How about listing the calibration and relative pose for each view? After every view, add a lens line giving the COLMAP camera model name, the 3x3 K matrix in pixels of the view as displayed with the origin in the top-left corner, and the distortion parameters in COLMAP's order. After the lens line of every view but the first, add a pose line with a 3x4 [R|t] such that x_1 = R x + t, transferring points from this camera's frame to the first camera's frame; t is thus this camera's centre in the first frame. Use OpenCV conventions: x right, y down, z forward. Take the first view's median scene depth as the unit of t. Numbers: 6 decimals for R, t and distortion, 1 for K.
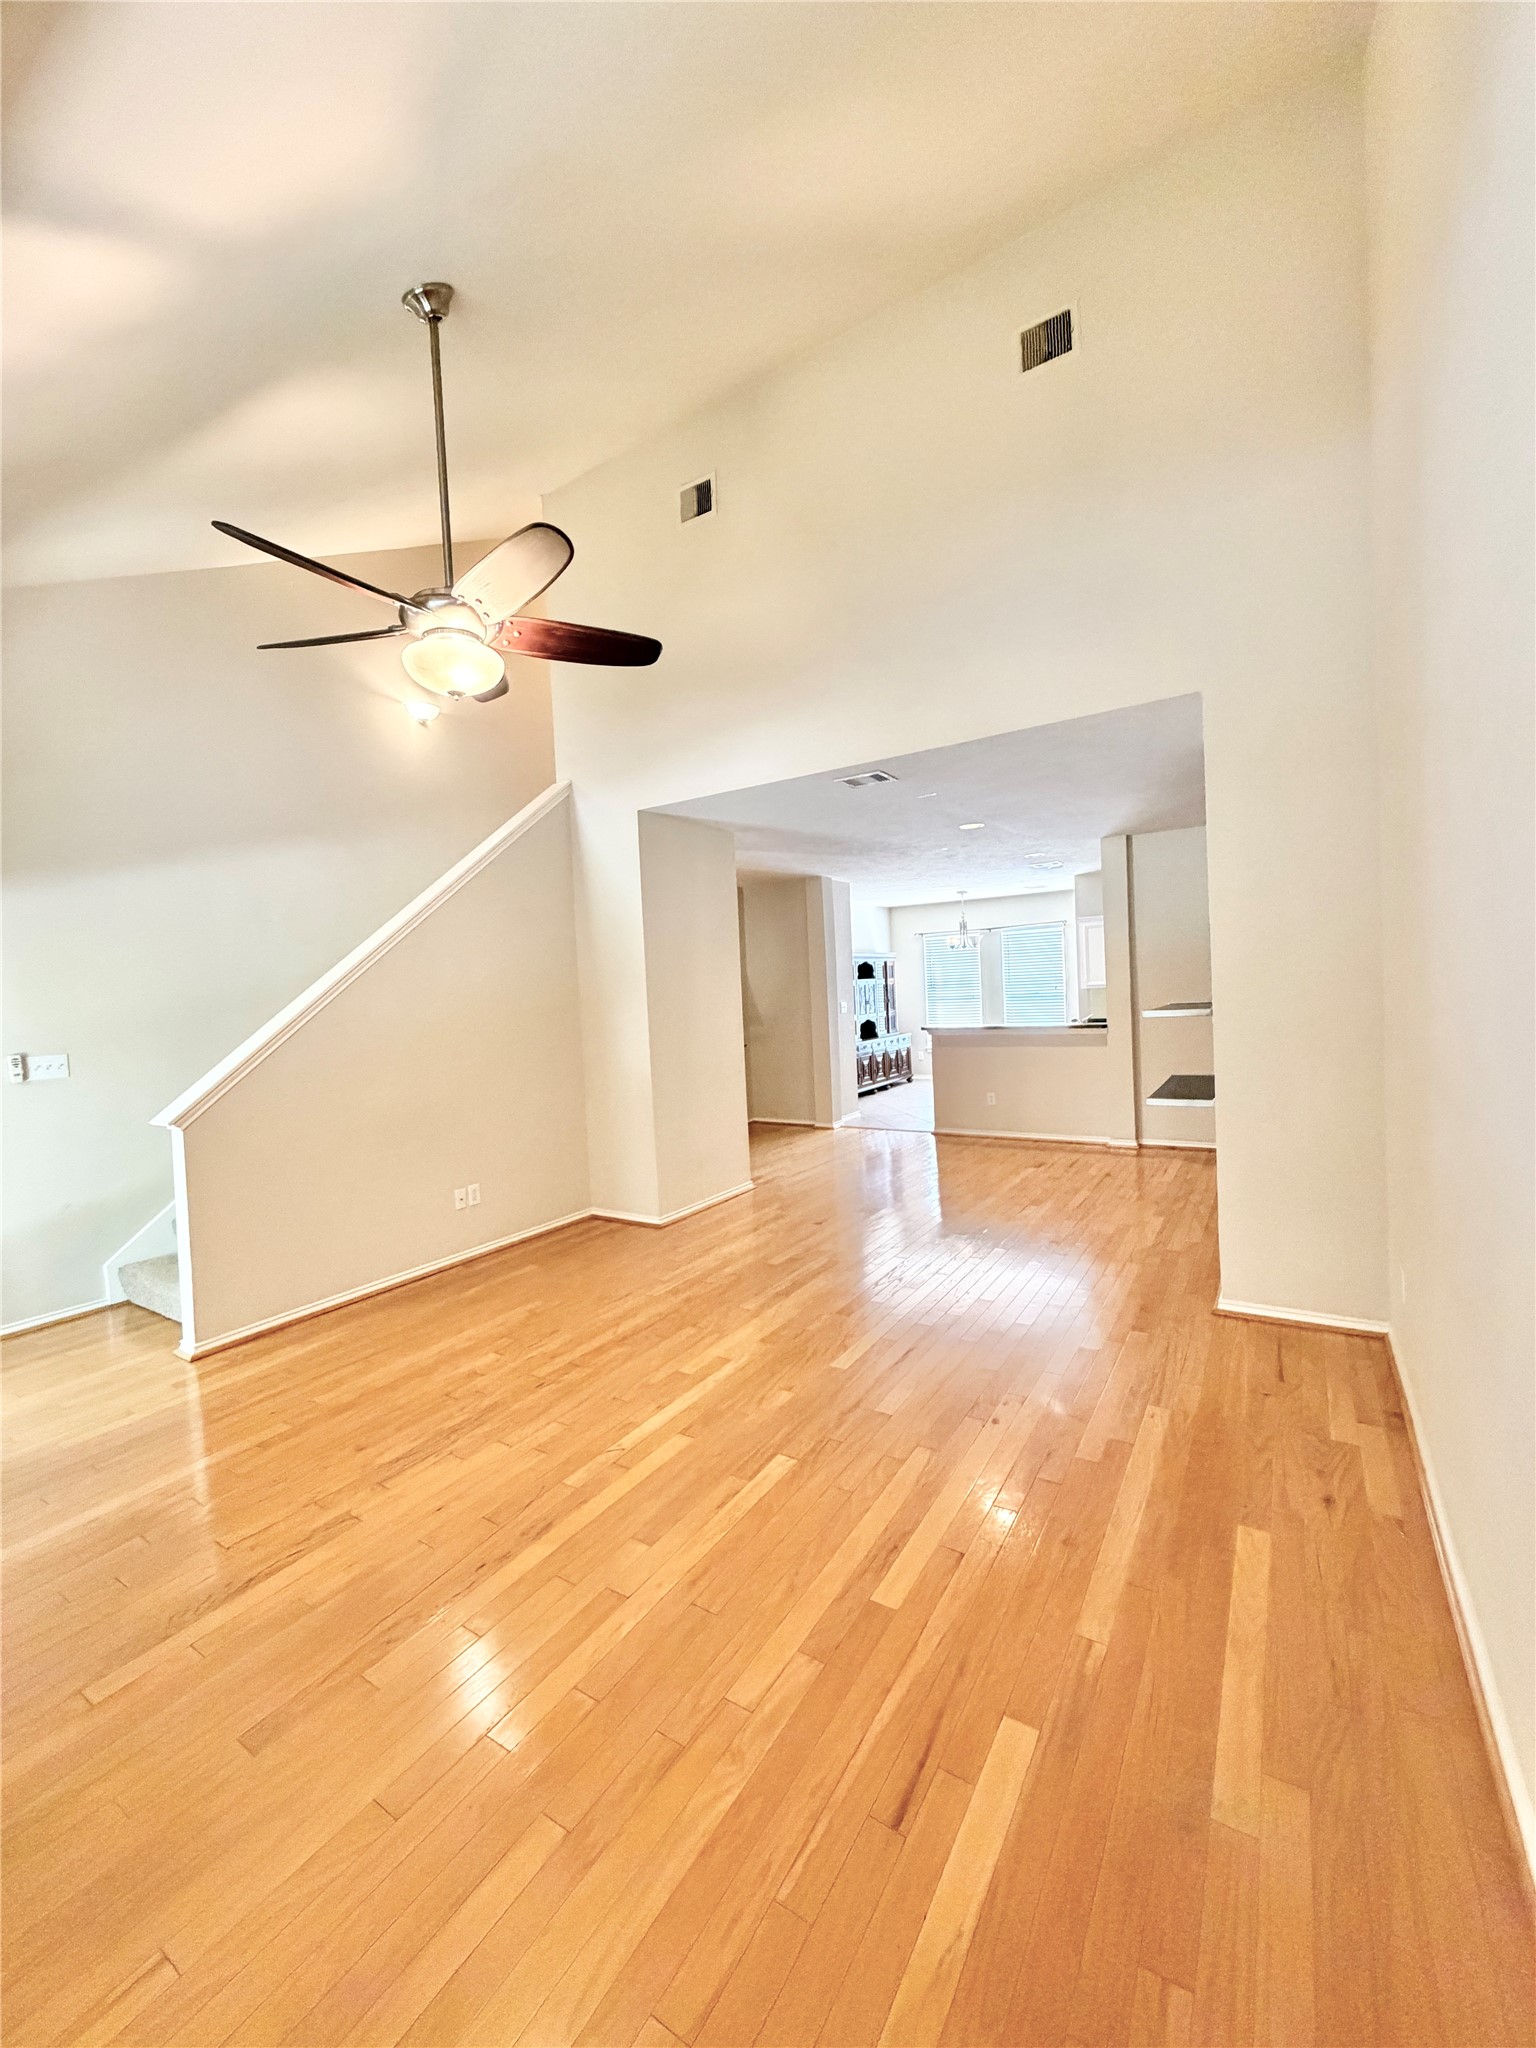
lens RADIAL K [[820.8, 0, 777.3], [0, 820.8, 1019.6], [0, 0, 1]] dist [-0.008844, 0.000150]
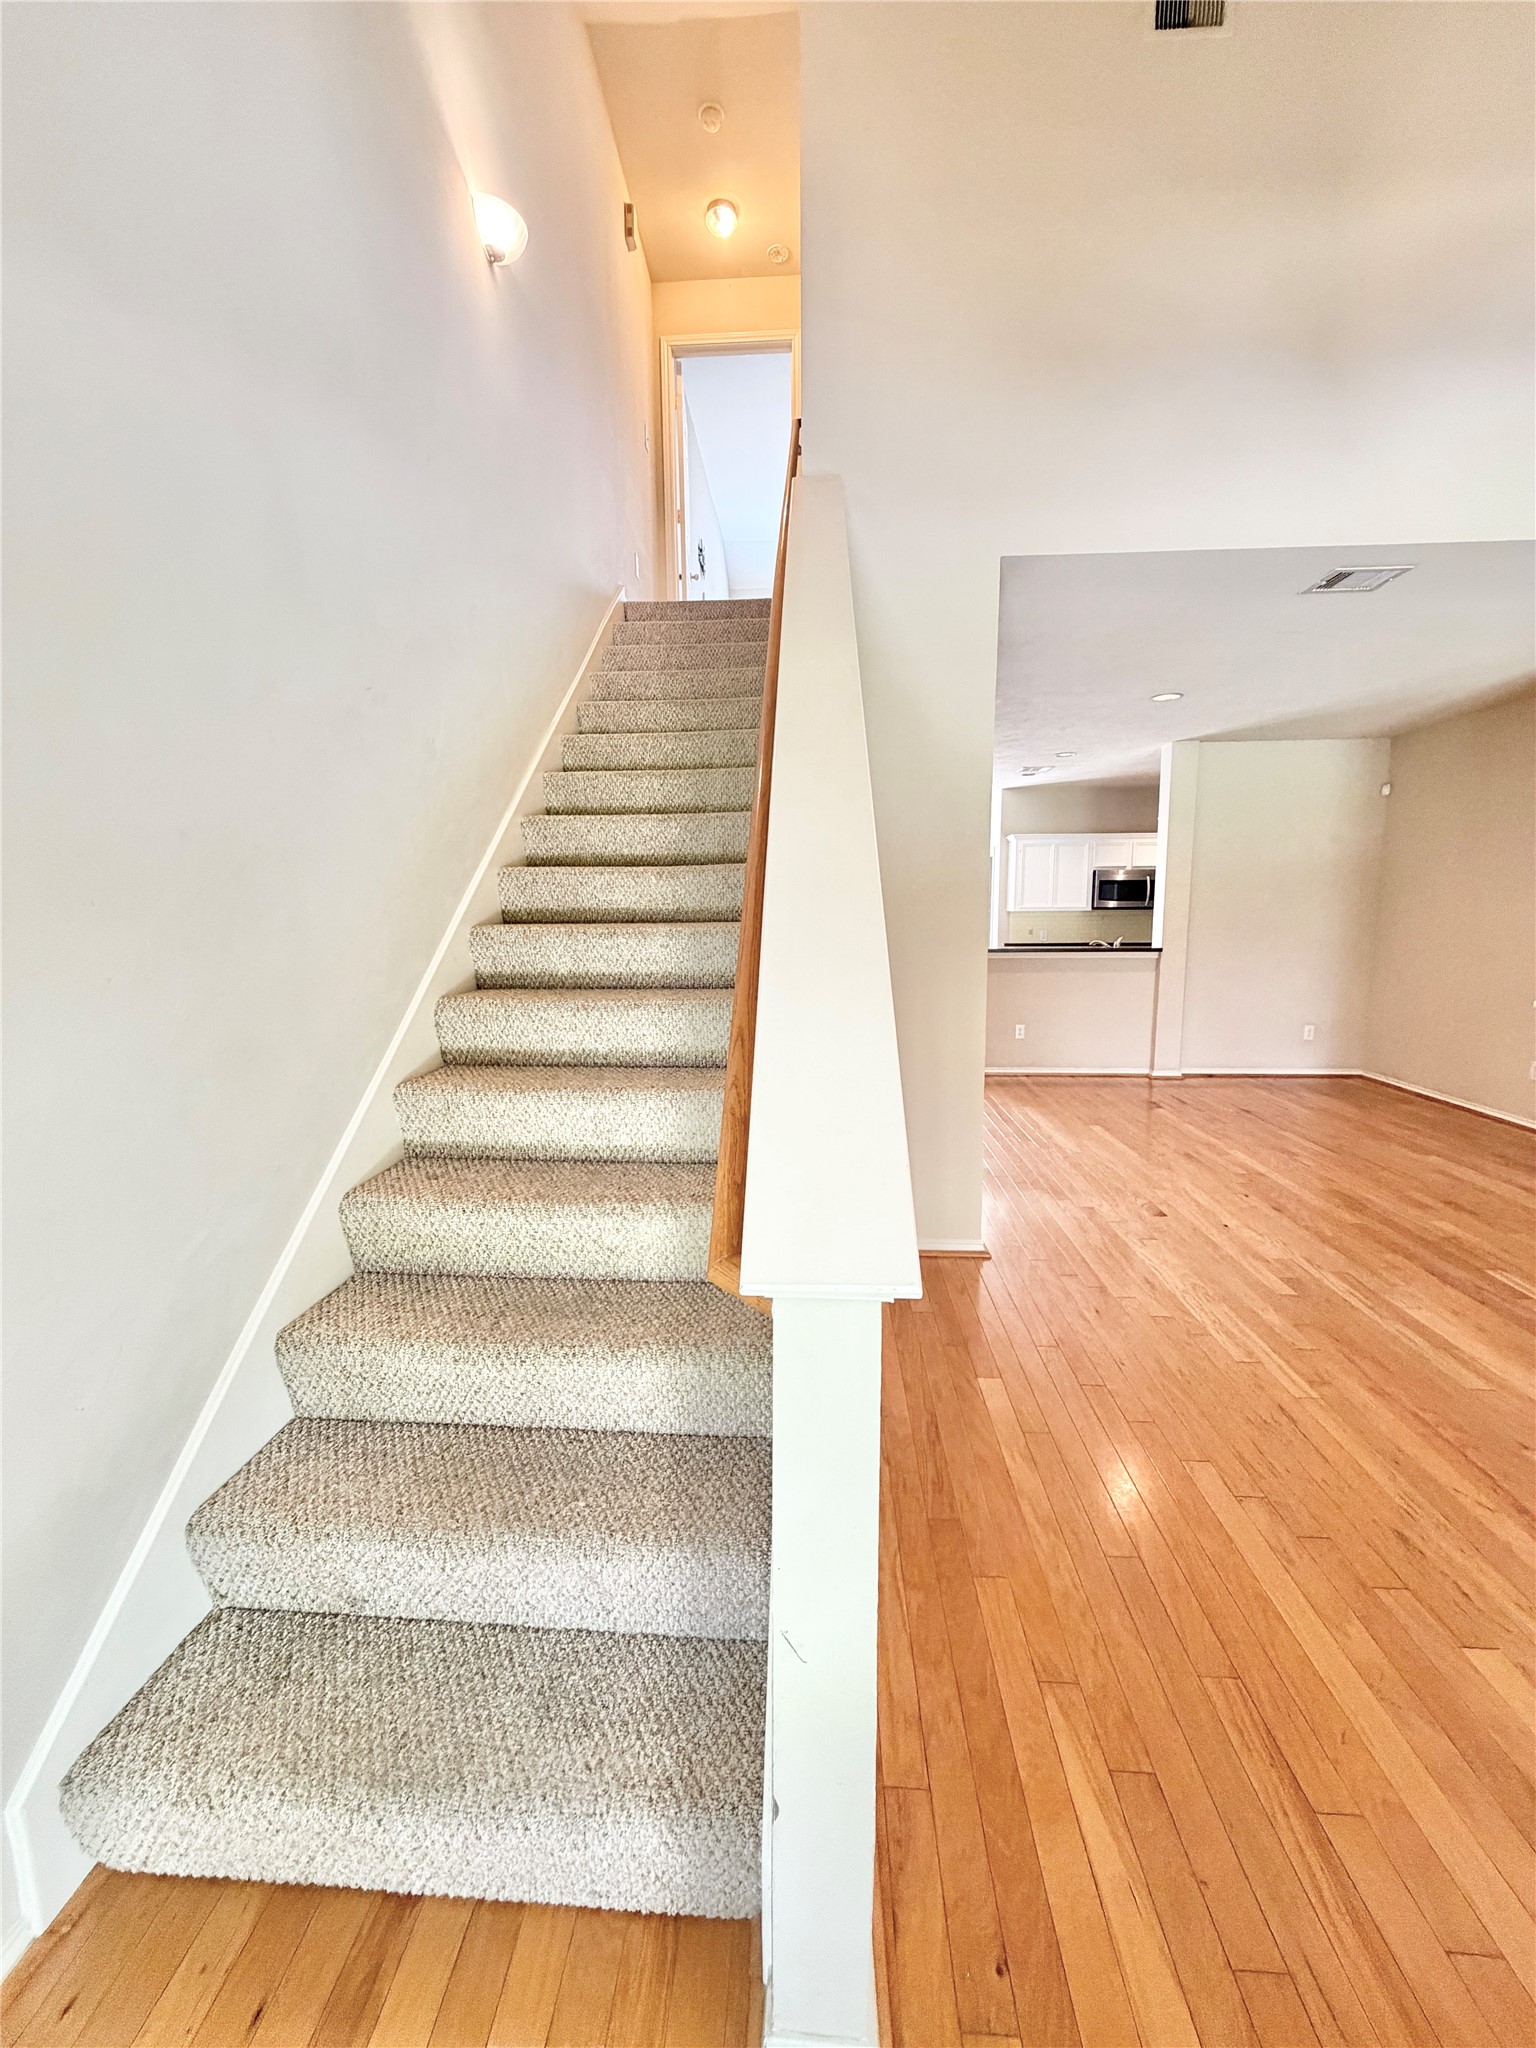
lens RADIAL K [[820.8, 0, 767.8], [0, 820.8, 1030.6], [0, 0, 1]] dist [-0.008844, 0.000150]
pose [[0.871128, -0.027279, 0.490298, -0.700743], [-0.022836, 0.995125, 0.095940, 0.031508], [-0.490526, -0.094773, 0.866258, 0.661915]]
